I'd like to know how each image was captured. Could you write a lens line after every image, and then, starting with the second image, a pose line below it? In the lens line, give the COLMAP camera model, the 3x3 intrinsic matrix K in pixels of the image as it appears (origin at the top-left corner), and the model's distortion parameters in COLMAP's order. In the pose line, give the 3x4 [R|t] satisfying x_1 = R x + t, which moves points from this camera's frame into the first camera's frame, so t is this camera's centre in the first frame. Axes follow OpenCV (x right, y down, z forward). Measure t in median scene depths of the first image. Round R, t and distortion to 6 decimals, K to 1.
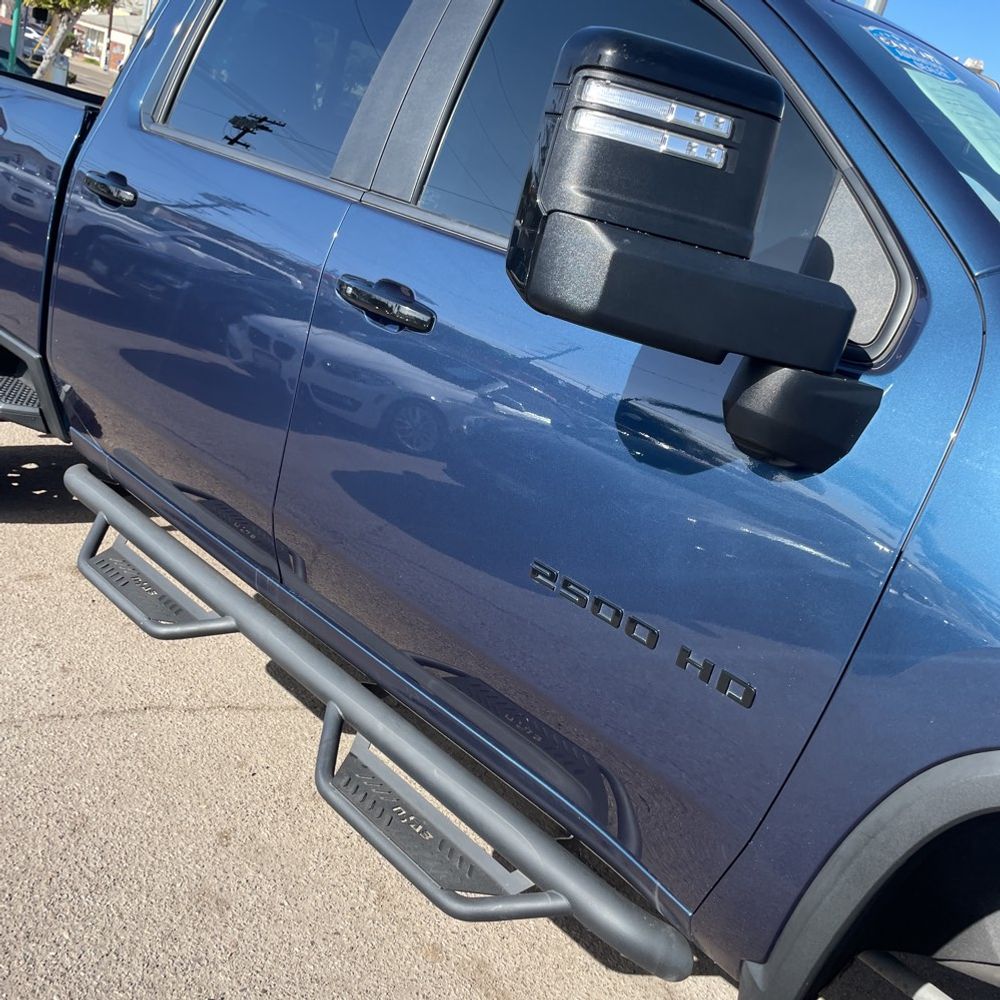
lens RADIAL K [[1024.1, 0, 476.7], [0, 1024.1, 491.6], [0, 0, 1]] dist [0.060596, 0.000000]
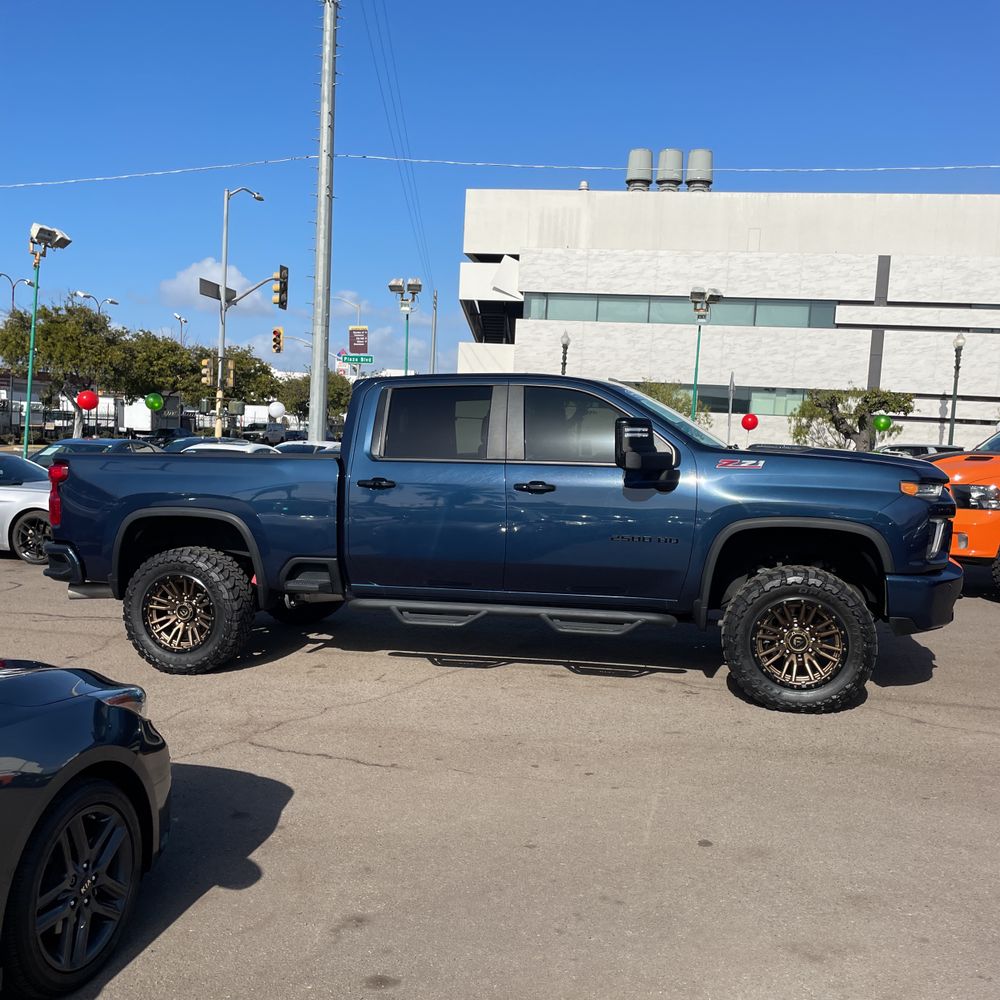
lens RADIAL K [[1030.5, 0, 483.8], [0, 1030.5, 476.0], [0, 0, 1]] dist [0.038067, 0.000000]
pose [[0.834555, -0.249629, 0.491124, -2.719617], [0.337578, 0.936205, -0.097783, 0.090480], [-0.435383, 0.247399, 0.865584, -2.748936]]
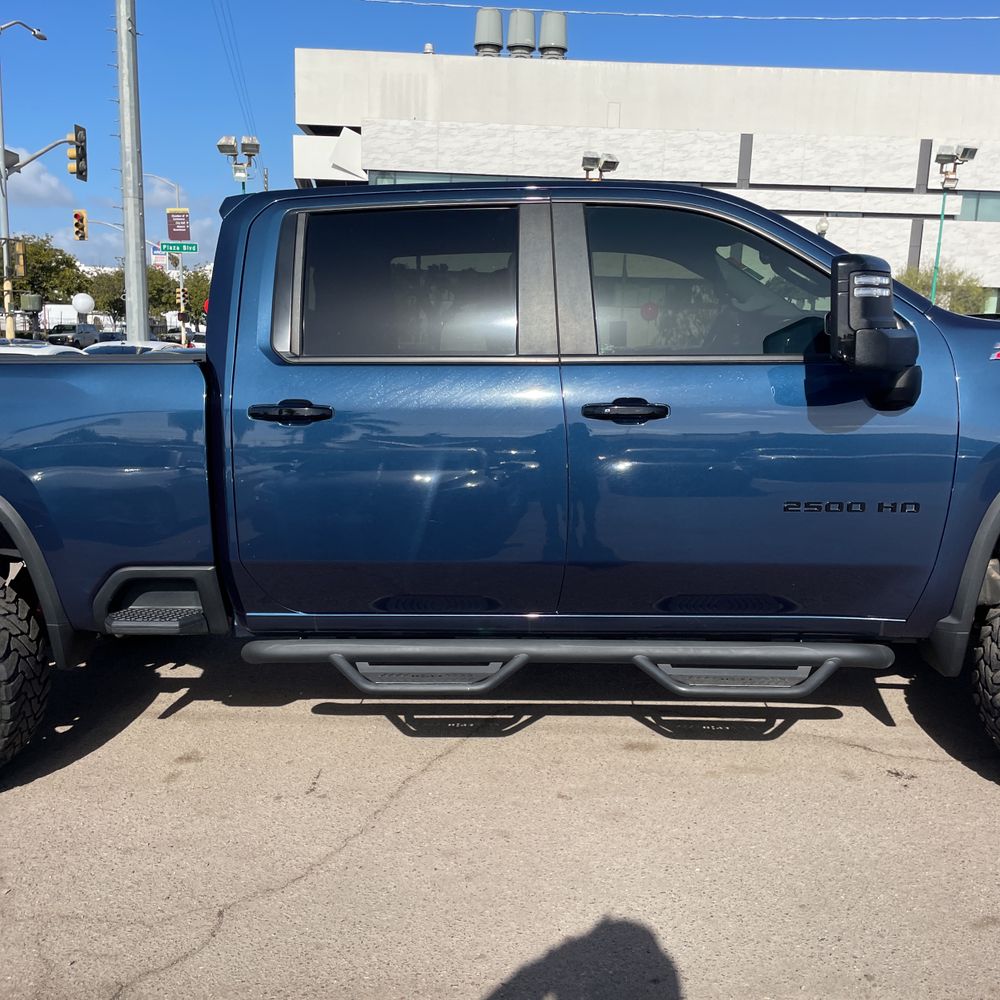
lens RADIAL K [[1030.5, 0, 514.6], [0, 1030.5, 500.6], [0, 0, 1]] dist [0.038067, 0.000000]
pose [[0.722749, -0.345888, 0.598328, -1.835747], [0.375195, 0.923434, 0.080612, -0.353454], [-0.580399, 0.166227, 0.797186, -0.345001]]
